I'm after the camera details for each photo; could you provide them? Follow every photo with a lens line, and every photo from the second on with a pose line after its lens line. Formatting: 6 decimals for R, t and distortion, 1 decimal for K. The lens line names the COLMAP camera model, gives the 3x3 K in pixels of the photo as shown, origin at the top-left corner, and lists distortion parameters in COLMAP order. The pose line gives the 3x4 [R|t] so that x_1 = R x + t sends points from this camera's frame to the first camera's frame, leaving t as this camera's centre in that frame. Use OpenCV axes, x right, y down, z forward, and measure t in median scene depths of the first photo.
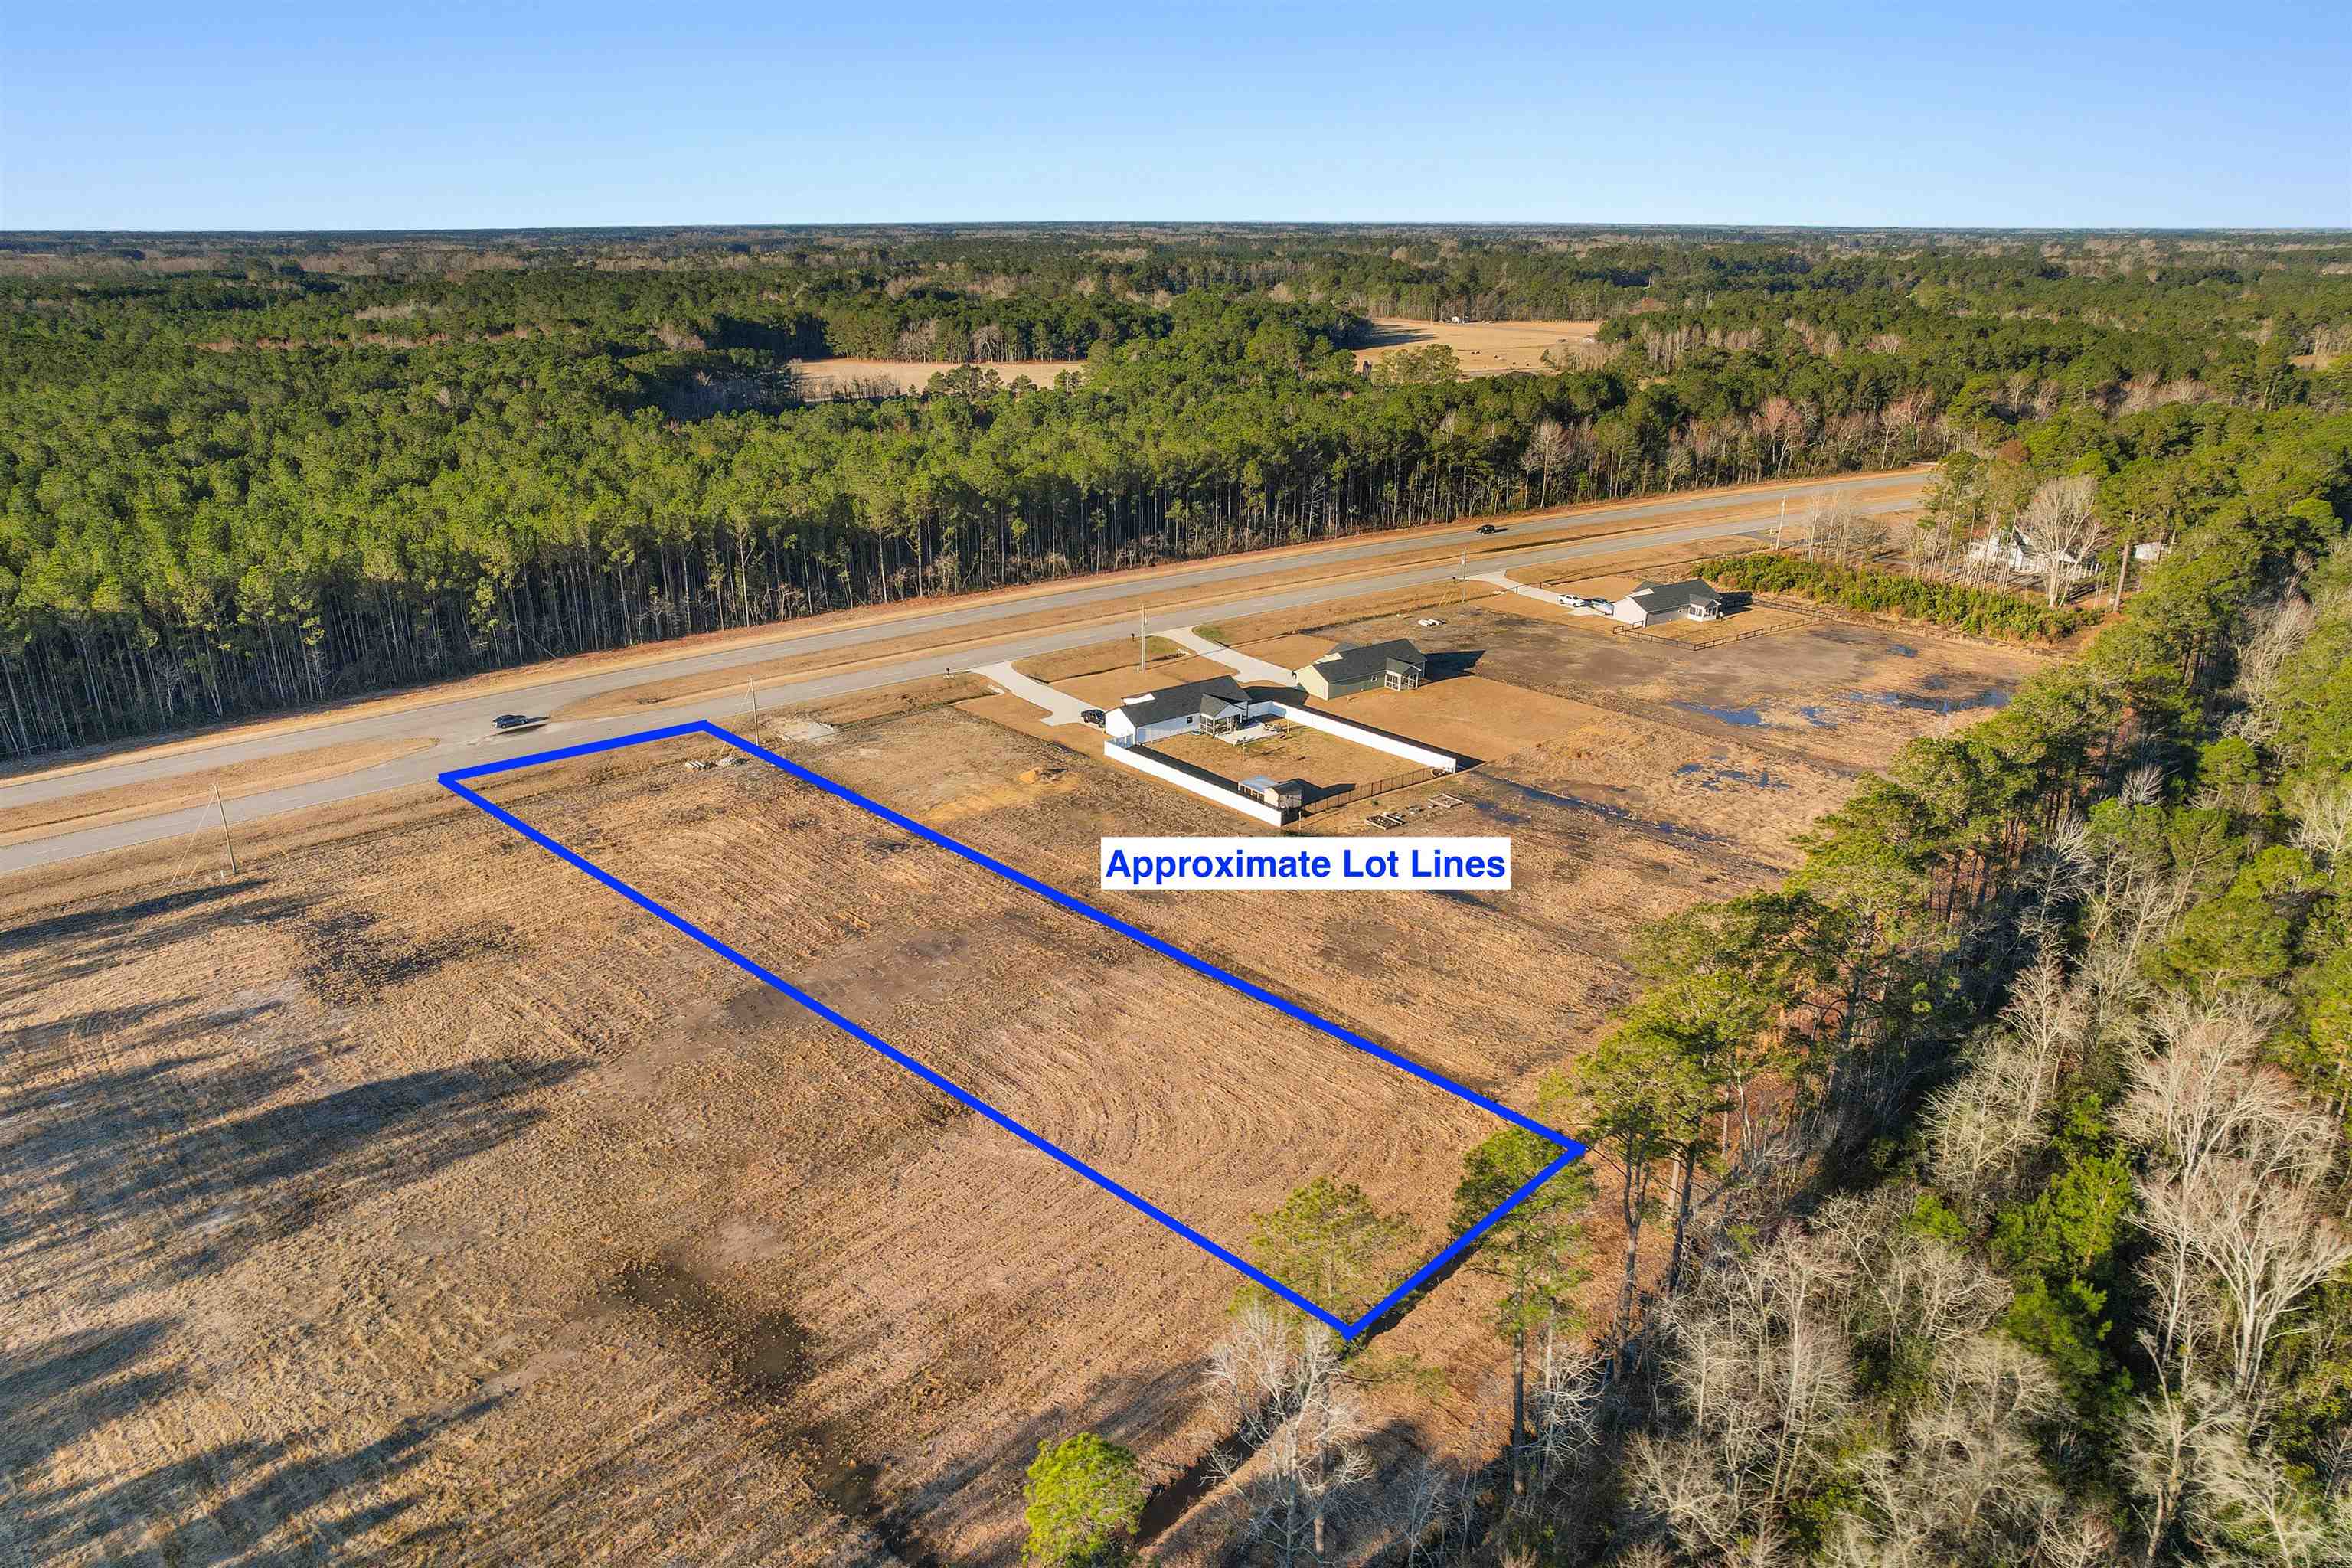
lens RADIAL K [[1559.0, 0, 1187.4], [0, 1559.0, 763.1], [0, 0, 1]] dist [-0.083952, 0.083371]
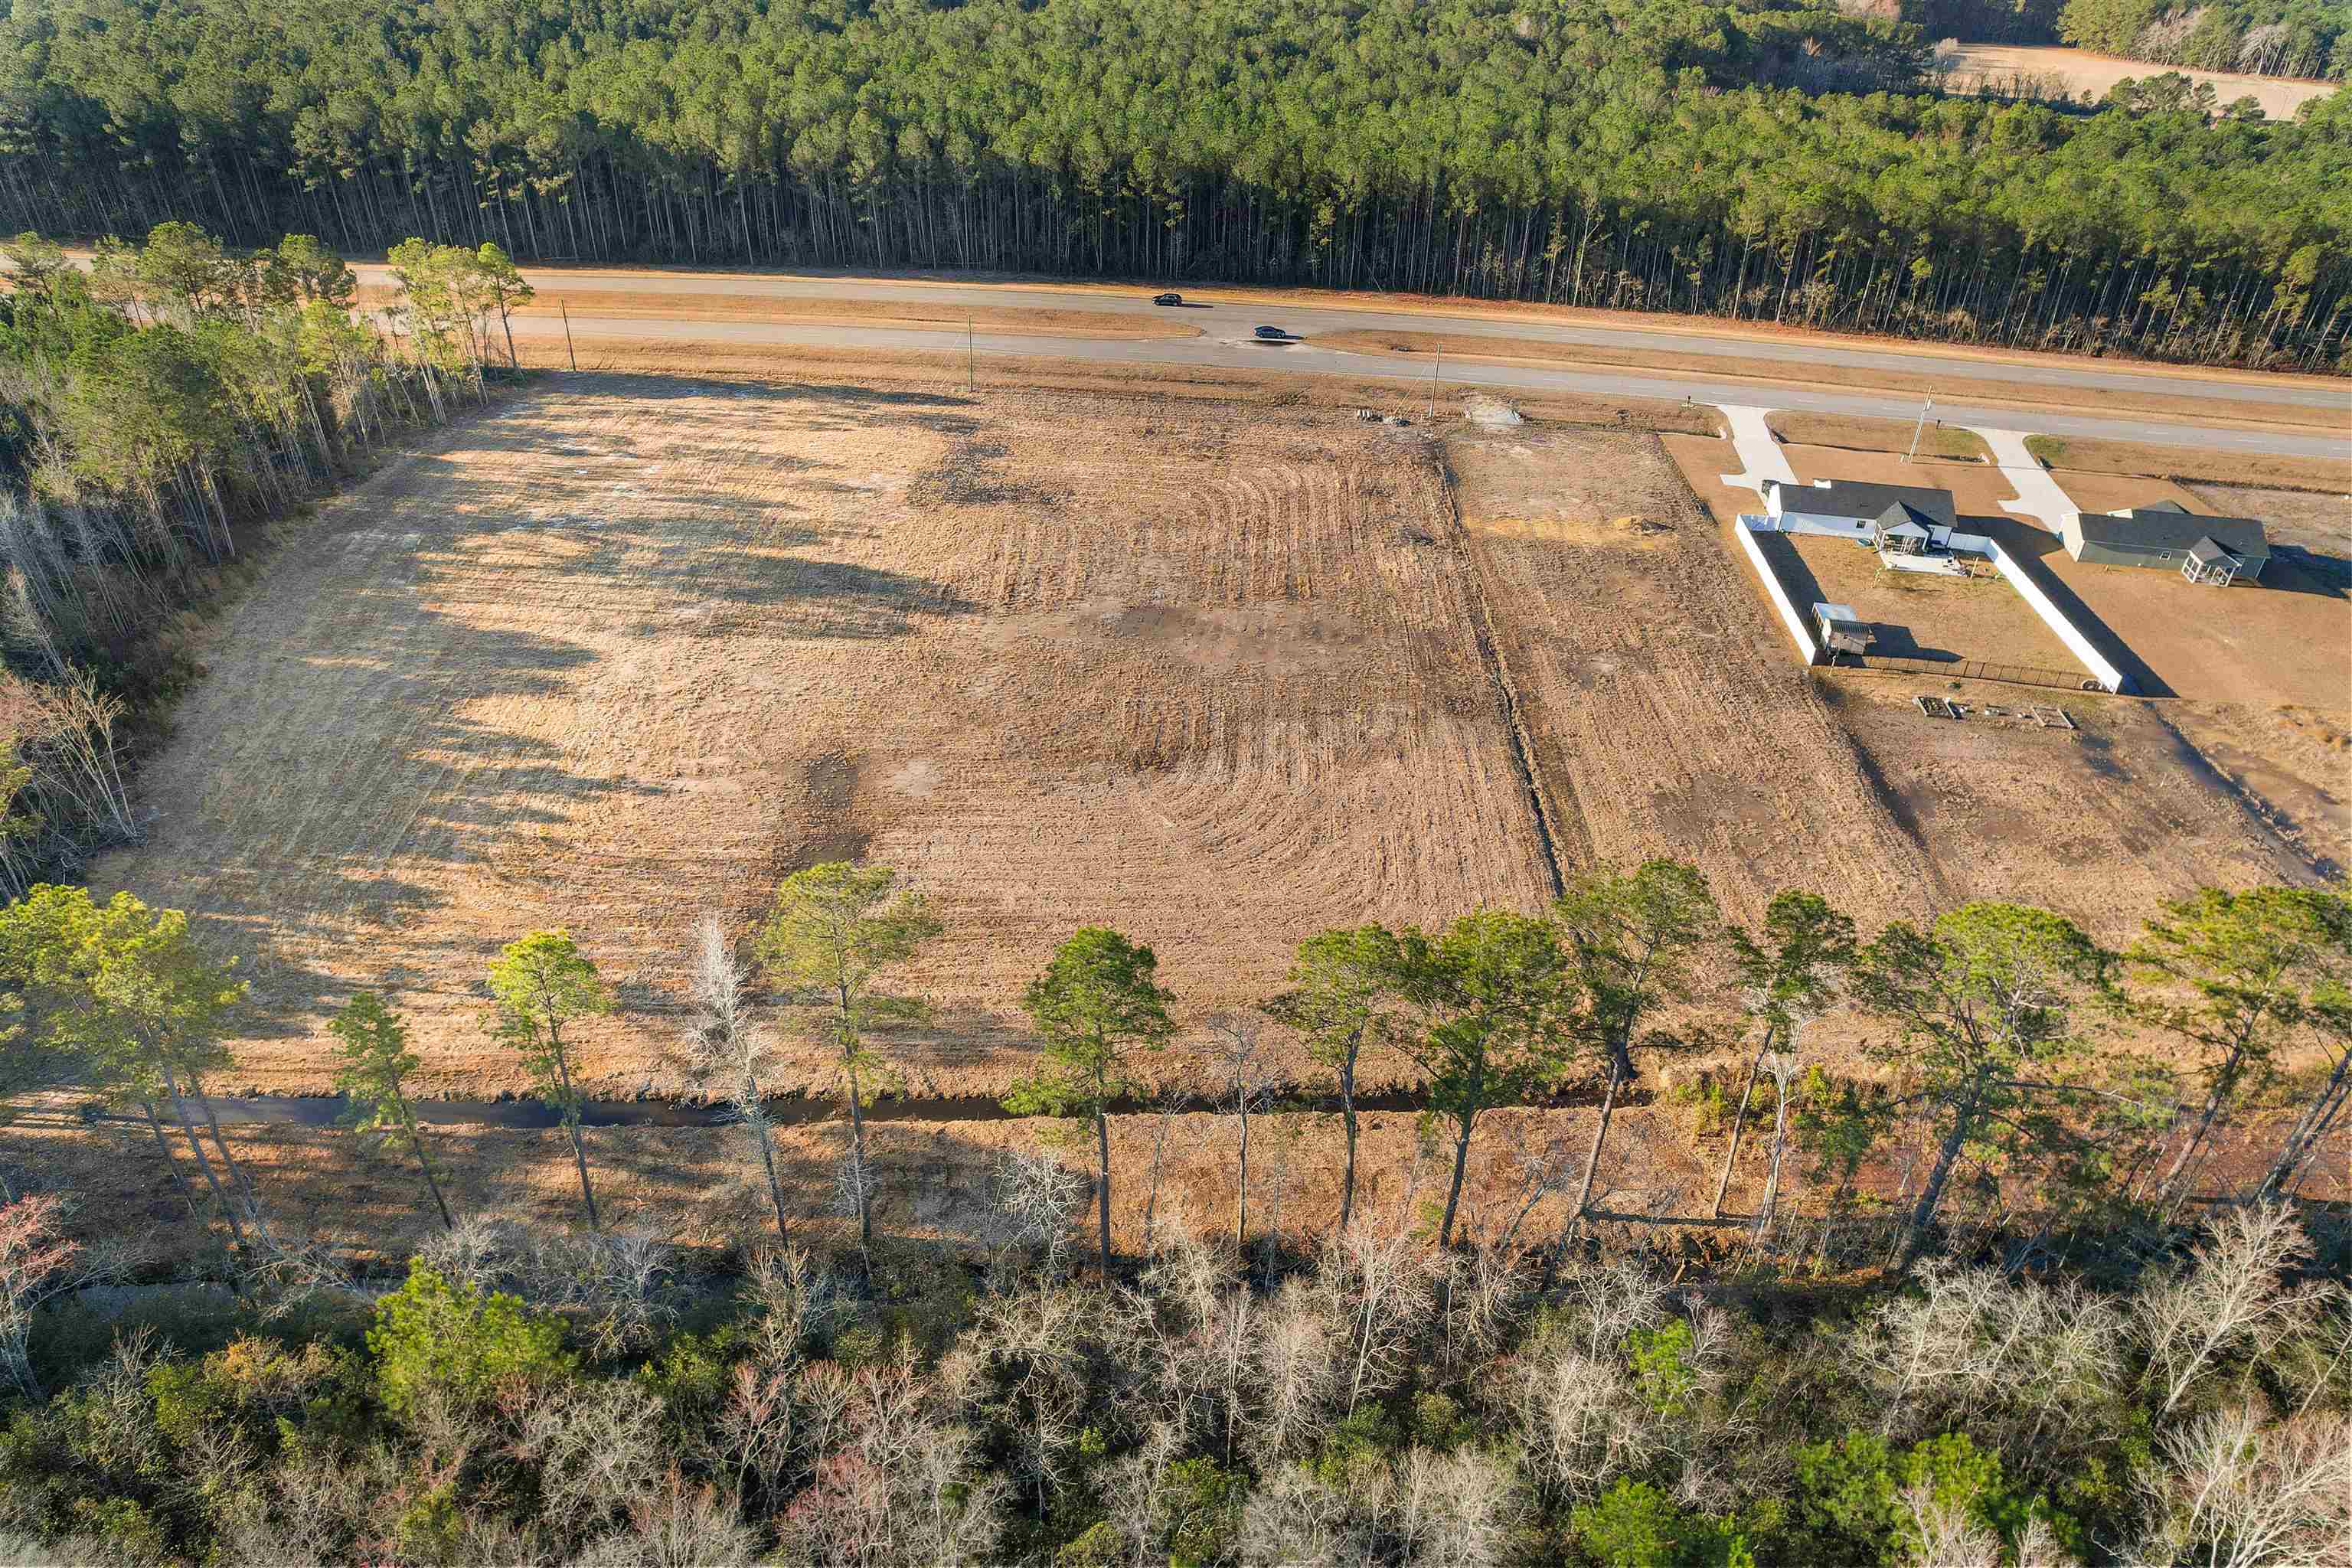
lens RADIAL K [[1559.0, 0, 1187.4], [0, 1559.0, 763.1], [0, 0, 1]] dist [-0.083952, 0.083371]
pose [[0.703415, 0.397163, -0.589465, 0.233296], [-0.273013, 0.916676, 0.291838, -0.042965], [0.656255, -0.044352, 0.753234, 0.105459]]
